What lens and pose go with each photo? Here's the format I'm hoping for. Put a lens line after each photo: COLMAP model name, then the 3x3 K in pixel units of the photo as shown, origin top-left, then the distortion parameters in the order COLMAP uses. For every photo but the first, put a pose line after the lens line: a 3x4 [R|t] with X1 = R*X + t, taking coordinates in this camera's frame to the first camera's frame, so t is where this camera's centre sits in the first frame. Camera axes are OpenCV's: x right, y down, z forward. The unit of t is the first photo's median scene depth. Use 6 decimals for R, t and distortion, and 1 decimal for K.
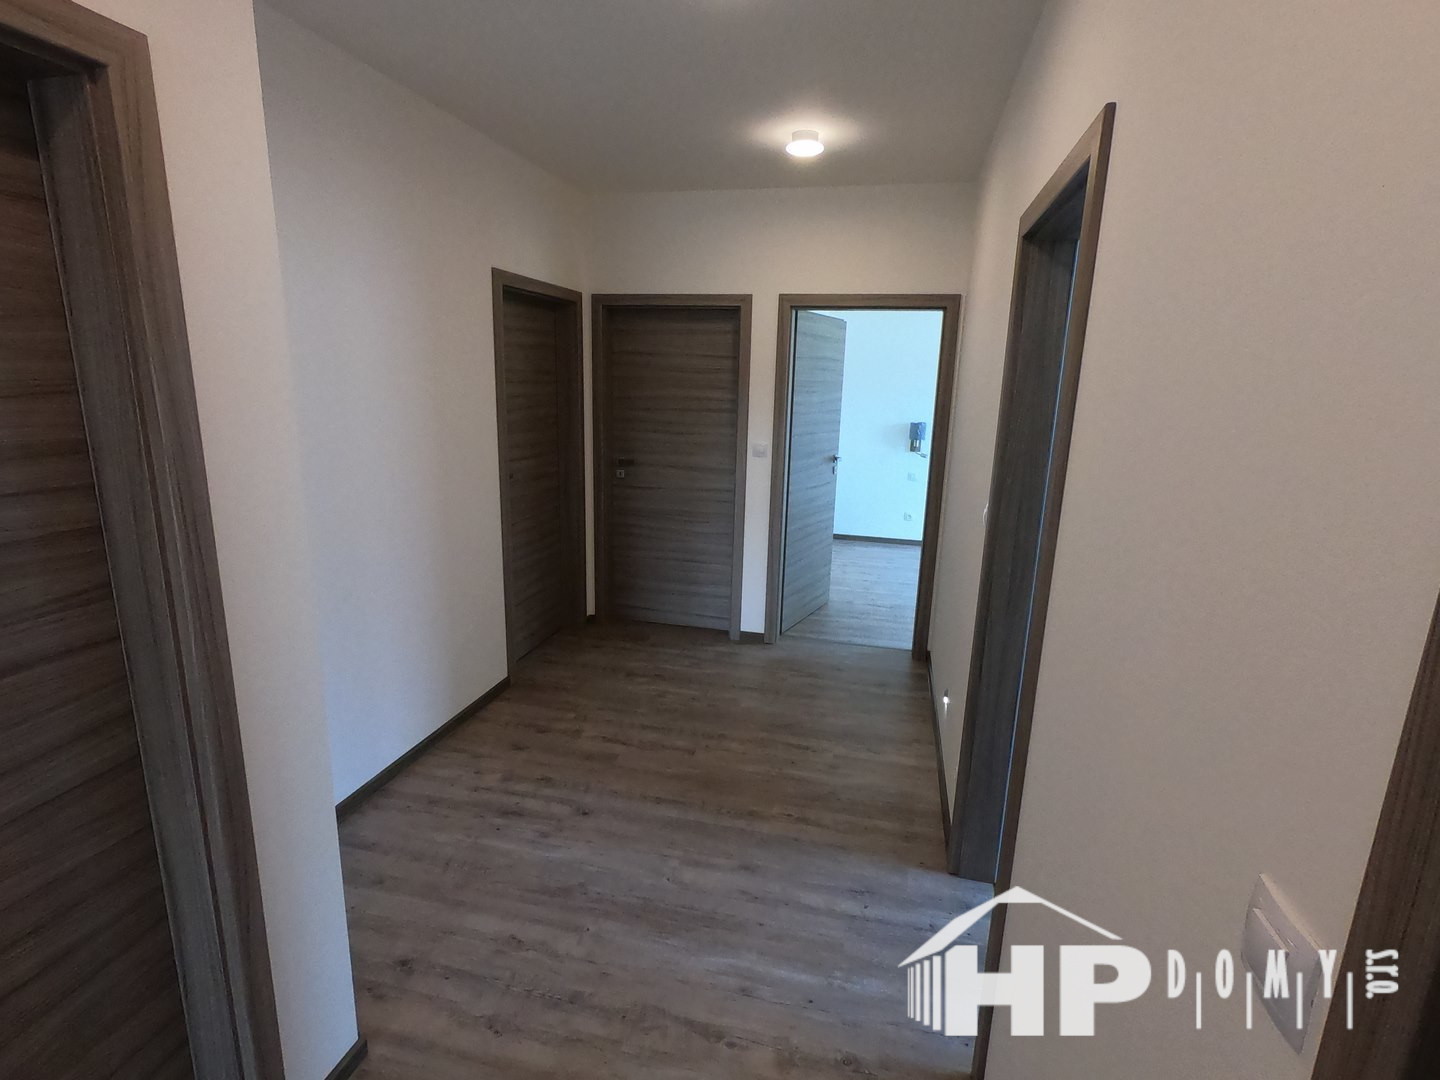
lens RADIAL K [[718.8, 0, 719.7], [0, 718.8, 542.3], [0, 0, 1]] dist [-0.001750, 0.000370]
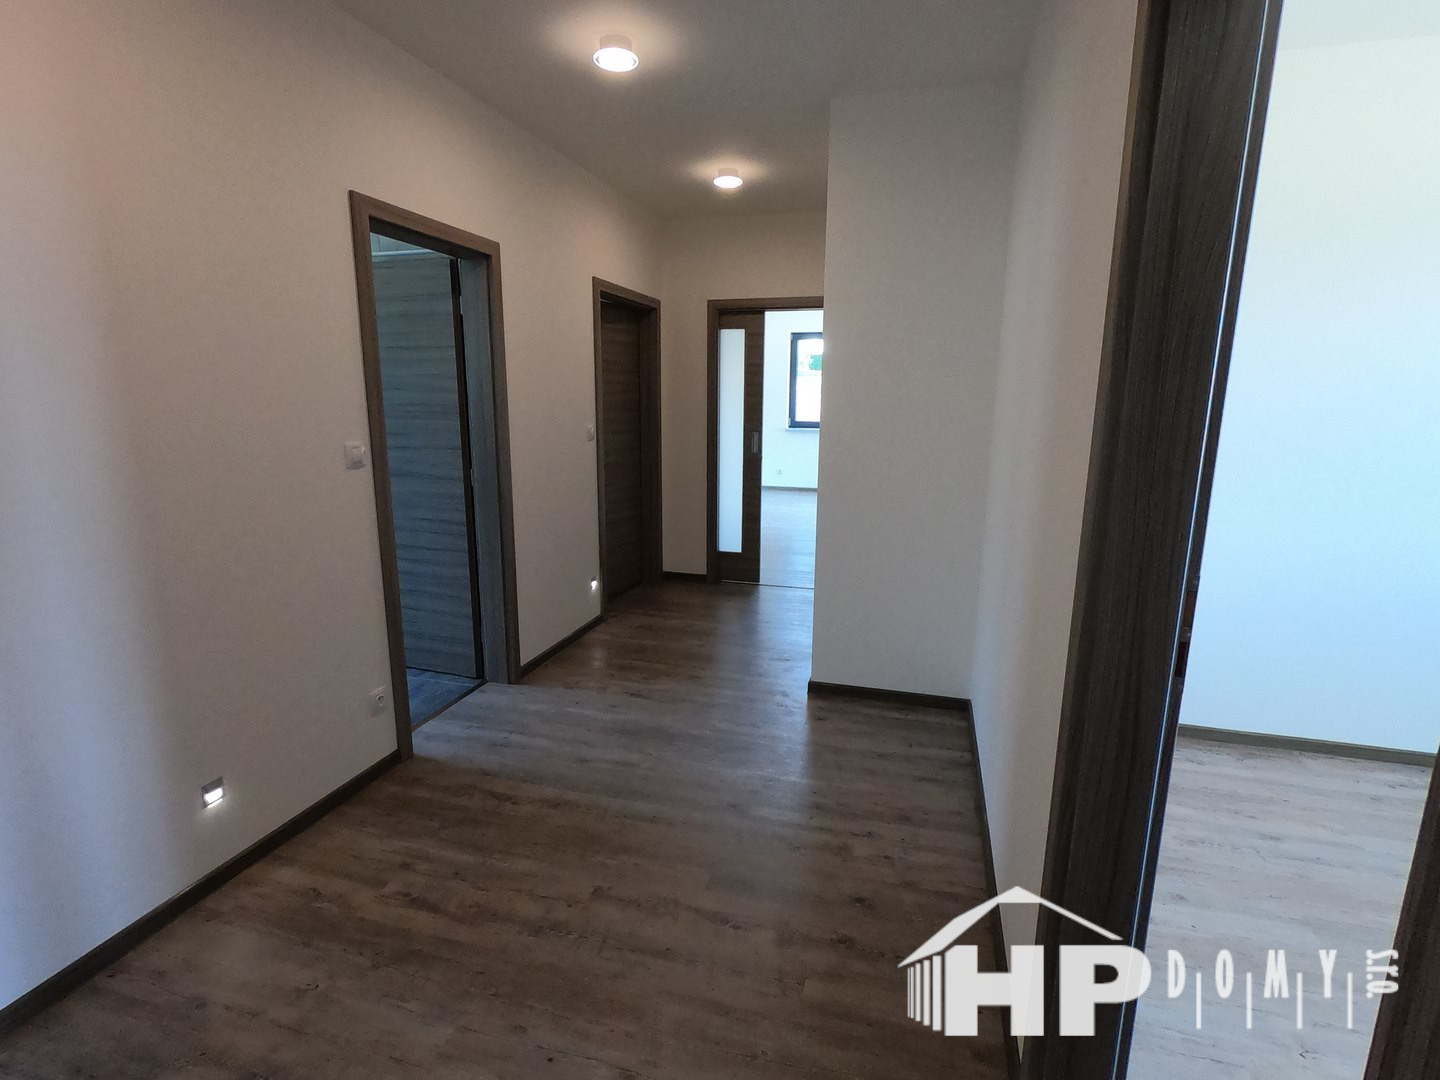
lens RADIAL K [[718.8, 0, 719.7], [0, 718.8, 542.3], [0, 0, 1]] dist [-0.001750, 0.000370]
pose [[-0.998373, -0.045958, 0.033752, -0.184805], [-0.027655, 0.907925, 0.418219, -0.324908], [-0.049865, 0.416605, -0.907719, 1.699617]]
